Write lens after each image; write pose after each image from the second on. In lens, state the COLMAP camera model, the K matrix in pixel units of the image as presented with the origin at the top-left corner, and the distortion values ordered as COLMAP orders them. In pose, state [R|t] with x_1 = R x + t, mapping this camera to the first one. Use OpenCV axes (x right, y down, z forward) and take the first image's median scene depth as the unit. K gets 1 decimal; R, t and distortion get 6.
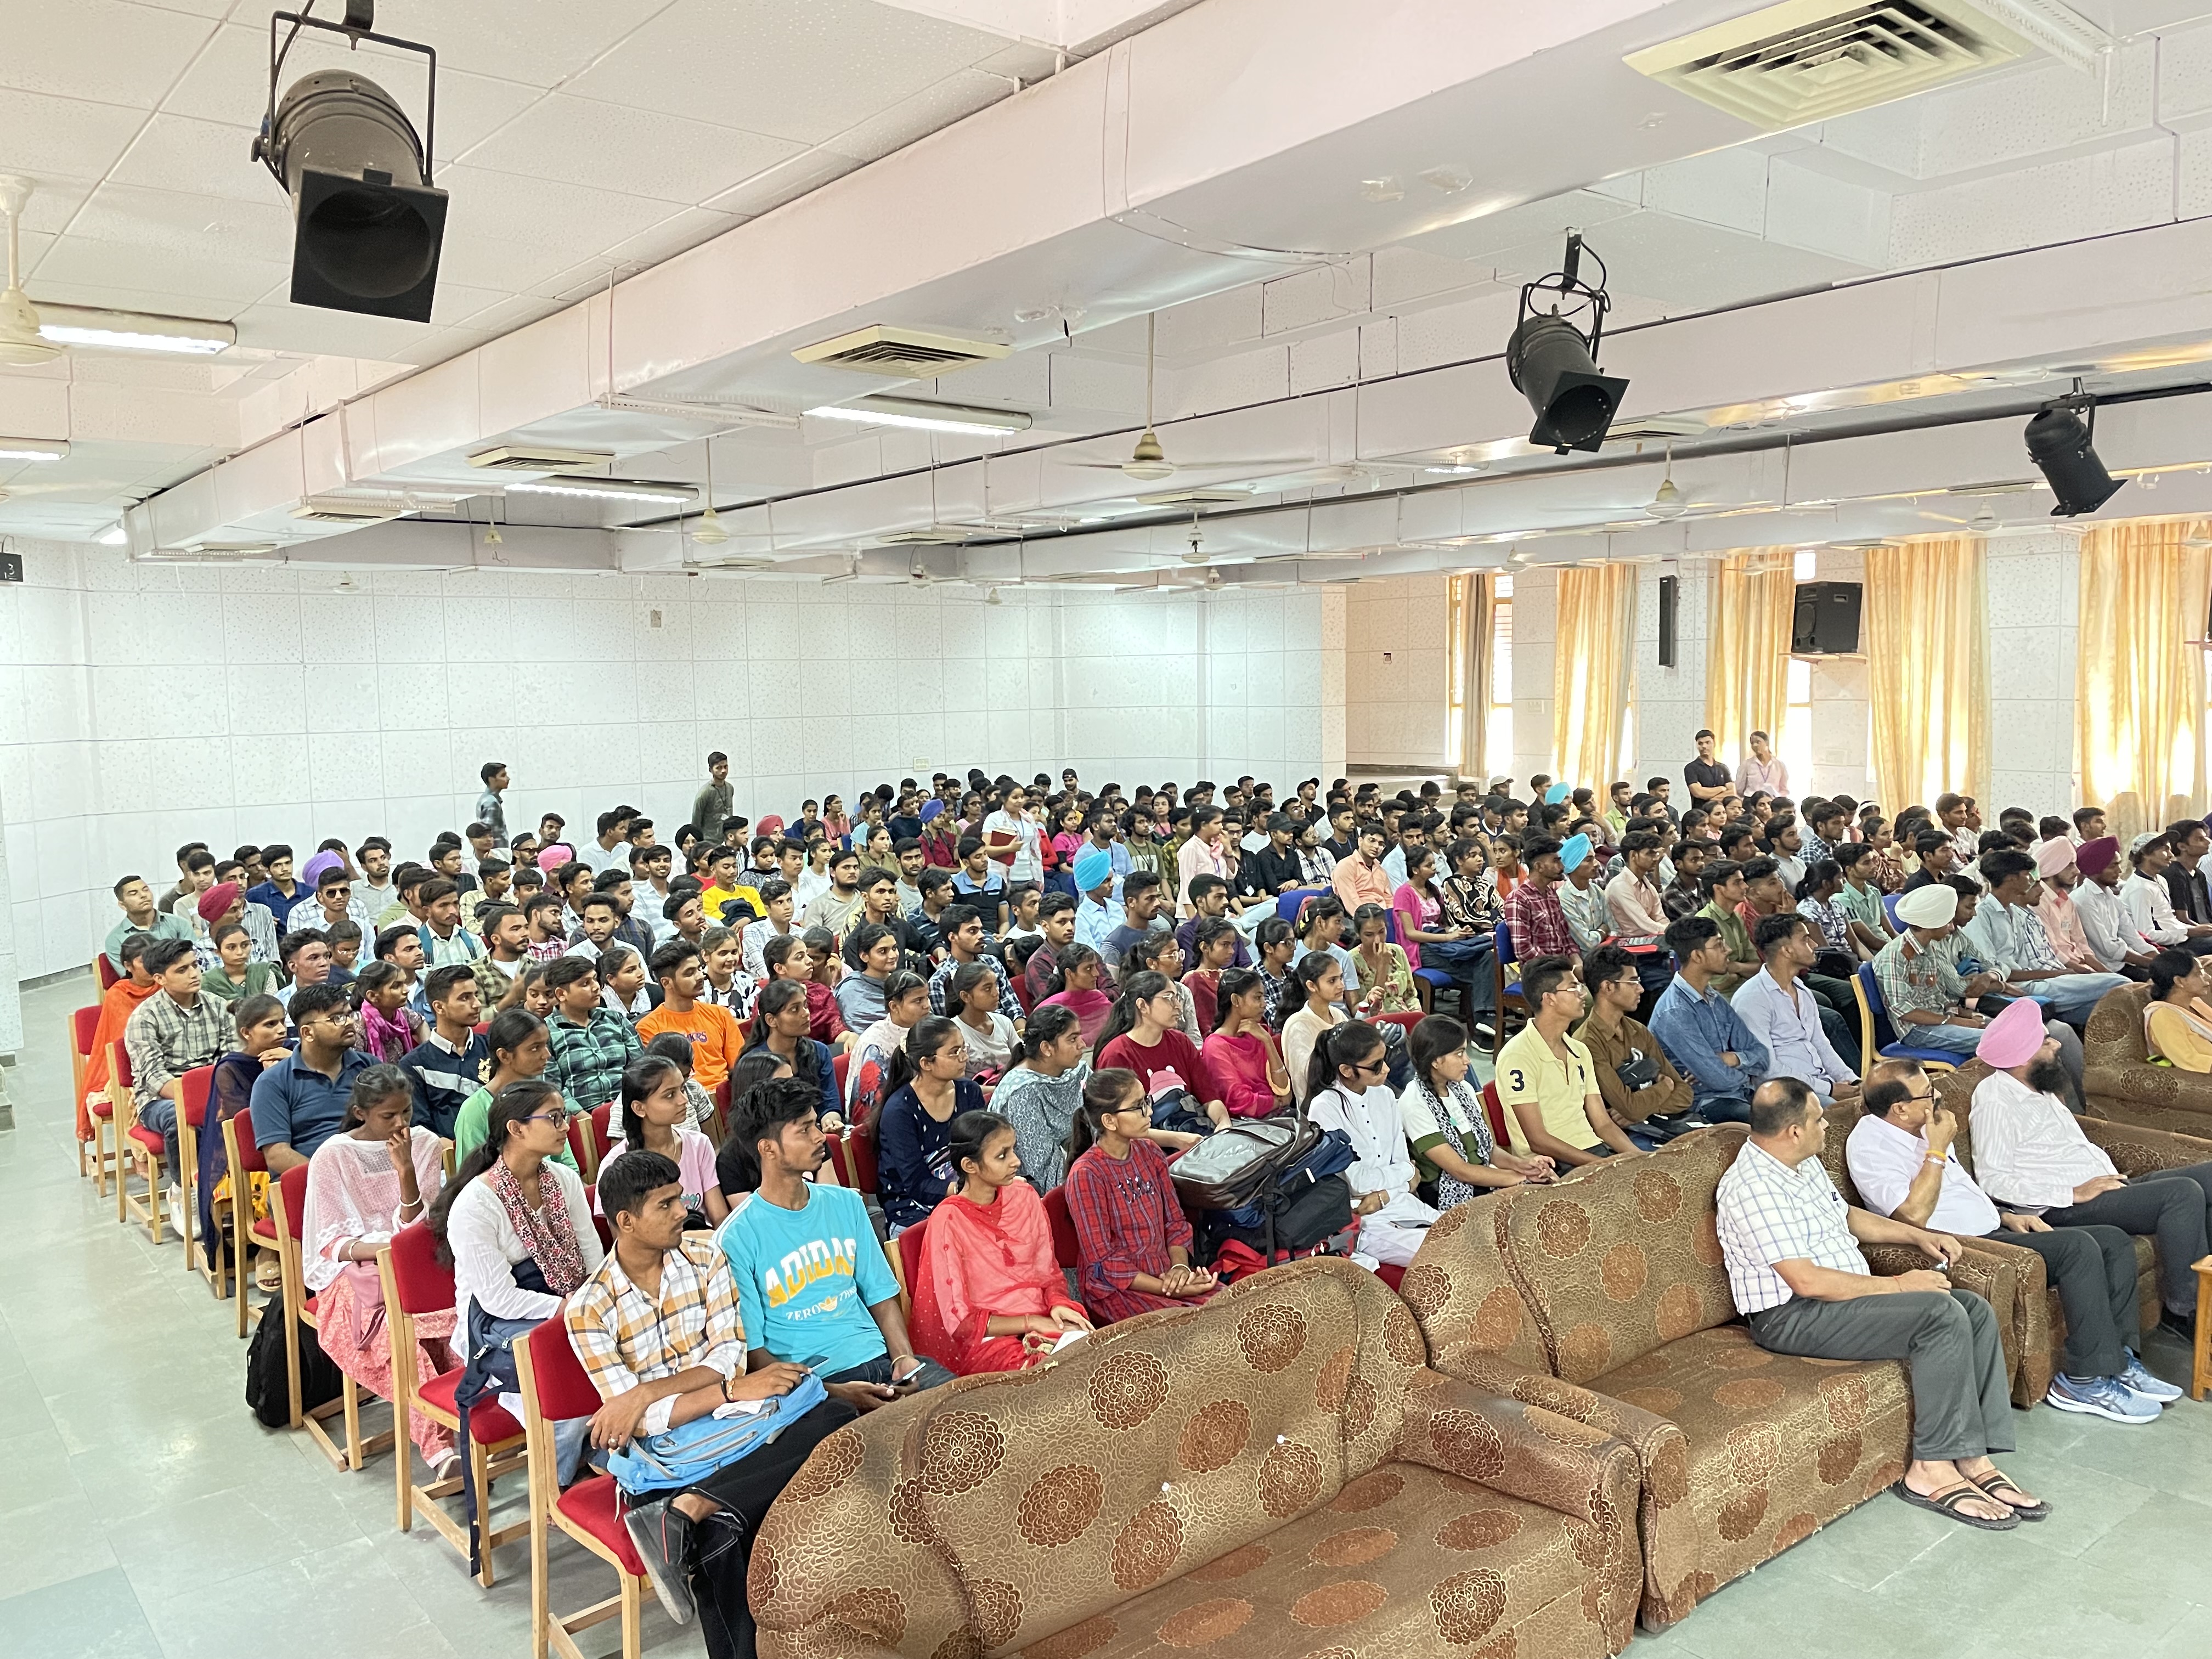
lens RADIAL K [[1673.0, 0, 1095.2], [0, 1673.0, 827.9], [0, 0, 1]] dist [0.057661, -0.011084]
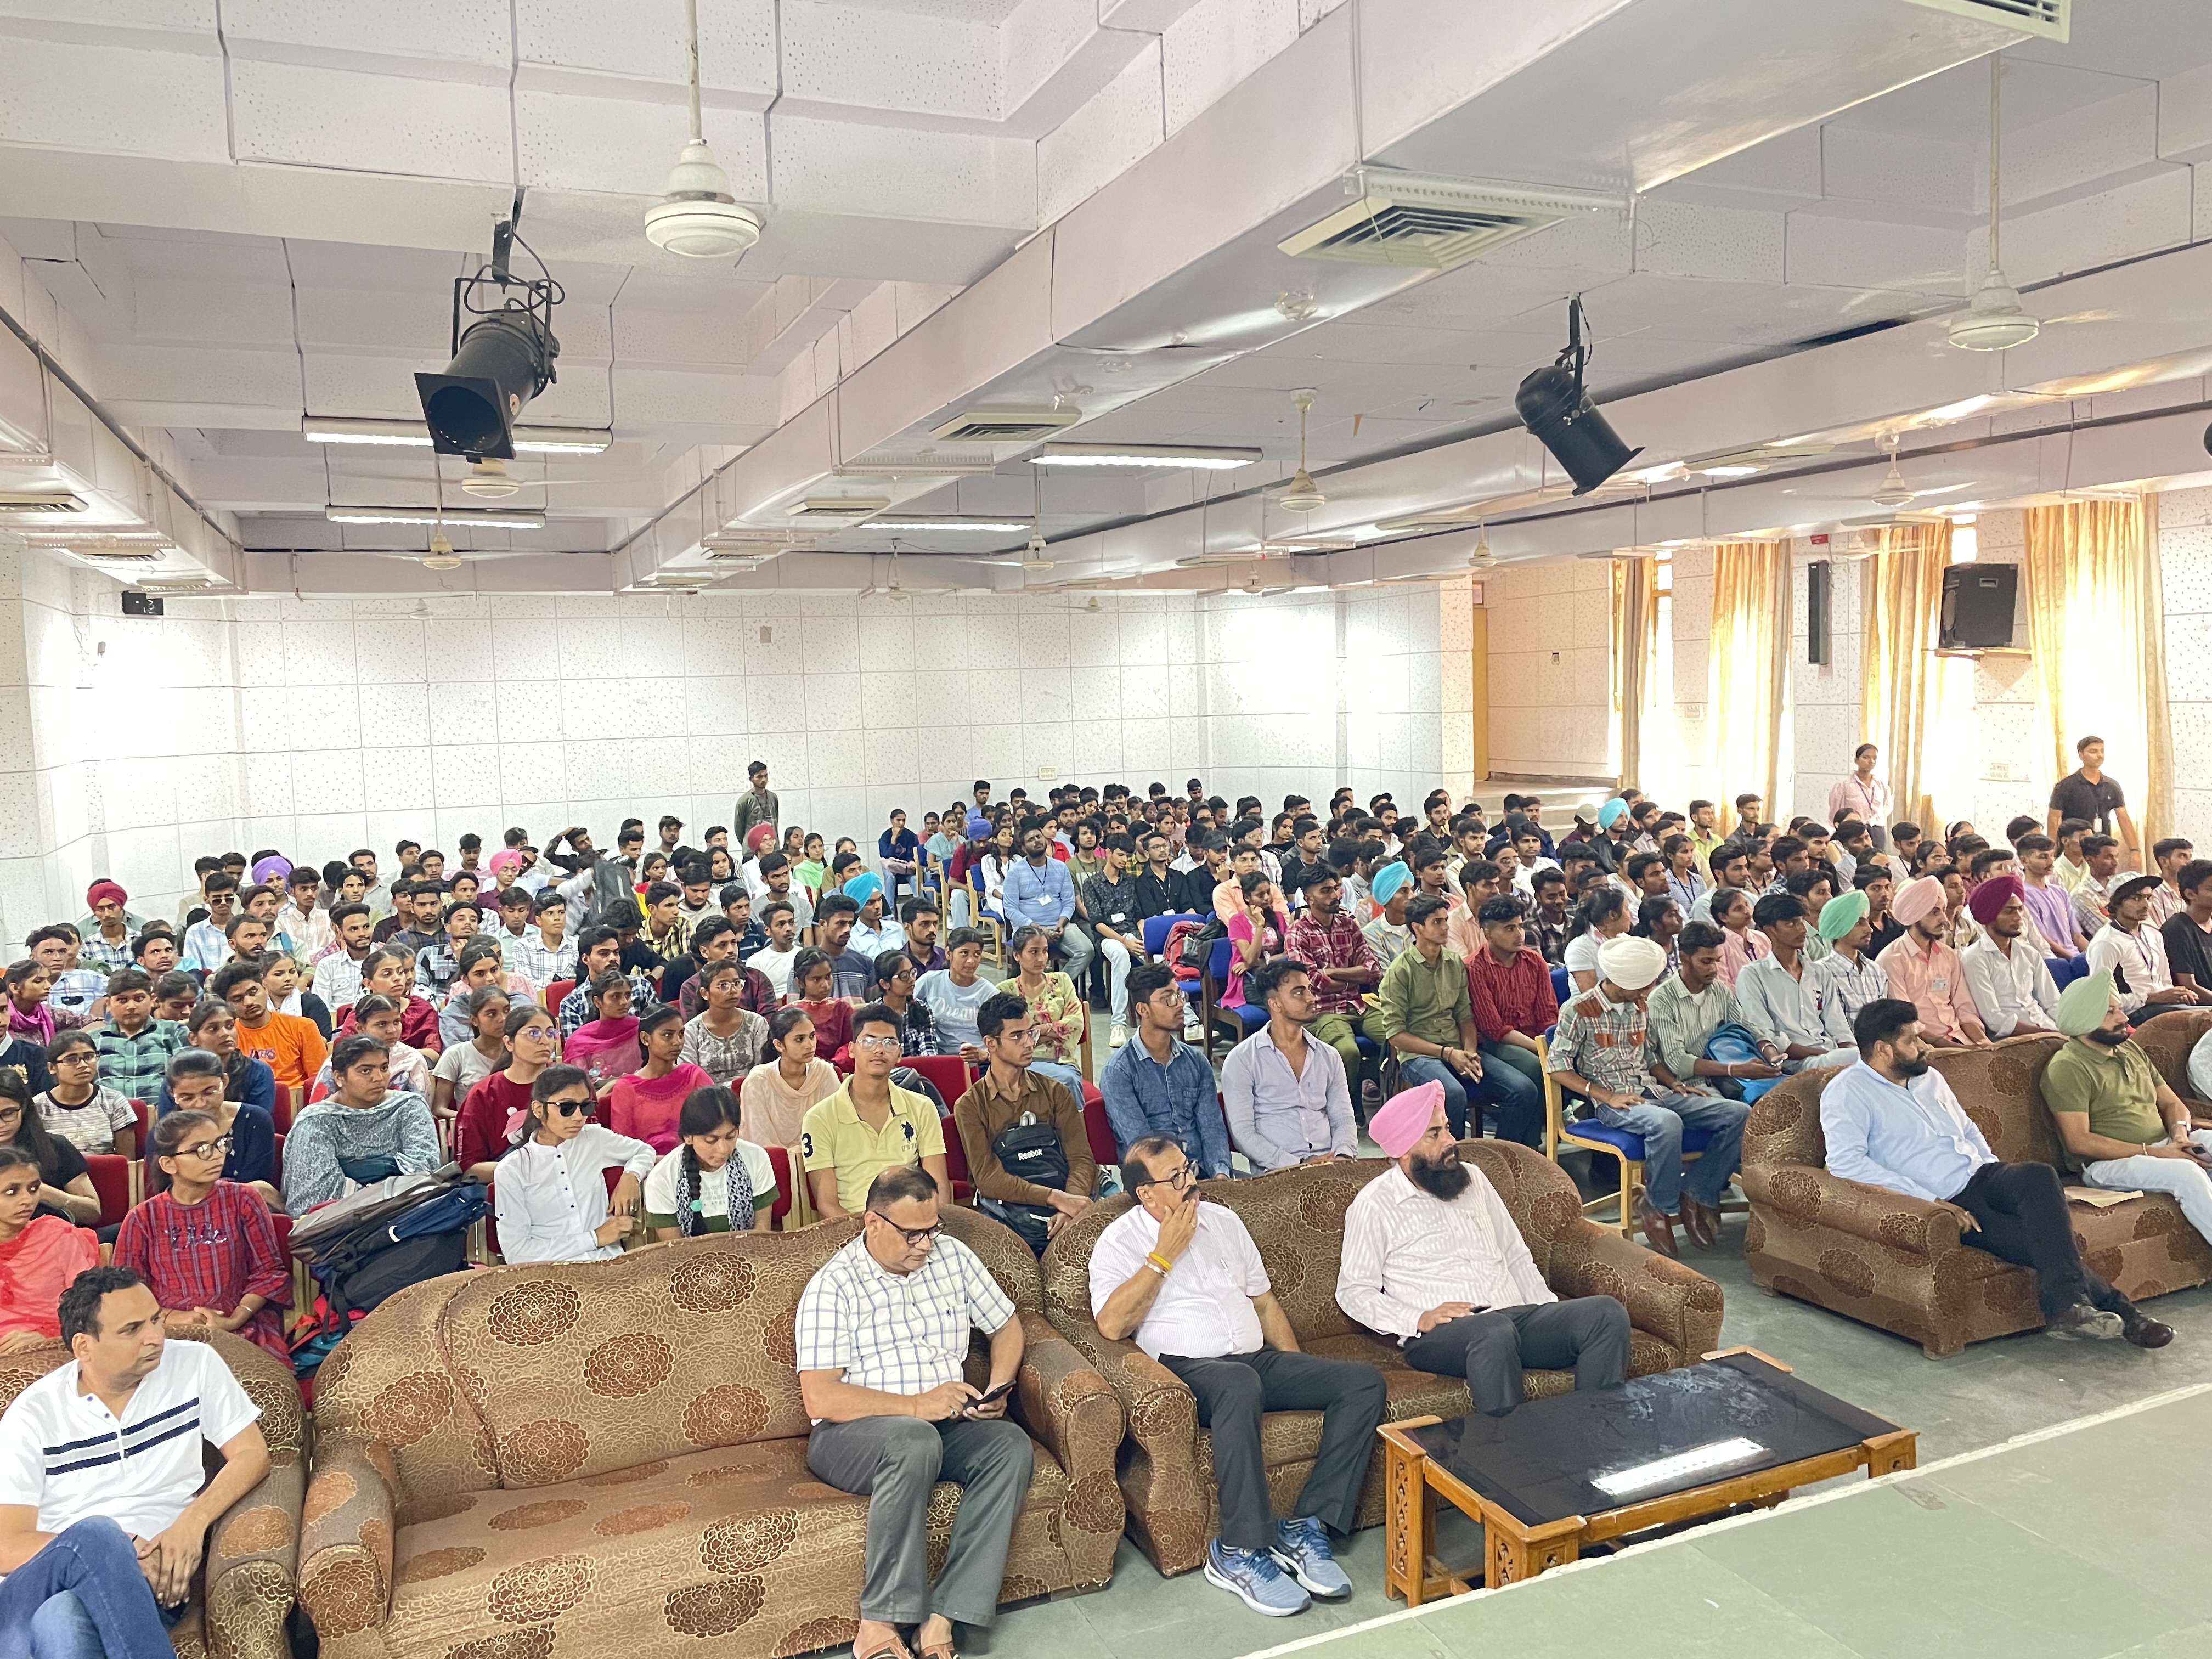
lens RADIAL K [[1673.0, 0, 1124.3], [0, 1673.0, 807.2], [0, 0, 1]] dist [0.057661, -0.011084]
pose [[0.957372, 0.009975, -0.288684, 0.267208], [-0.013578, 0.999853, -0.010481, -0.009260], [0.288537, 0.013954, 0.957367, 0.068298]]
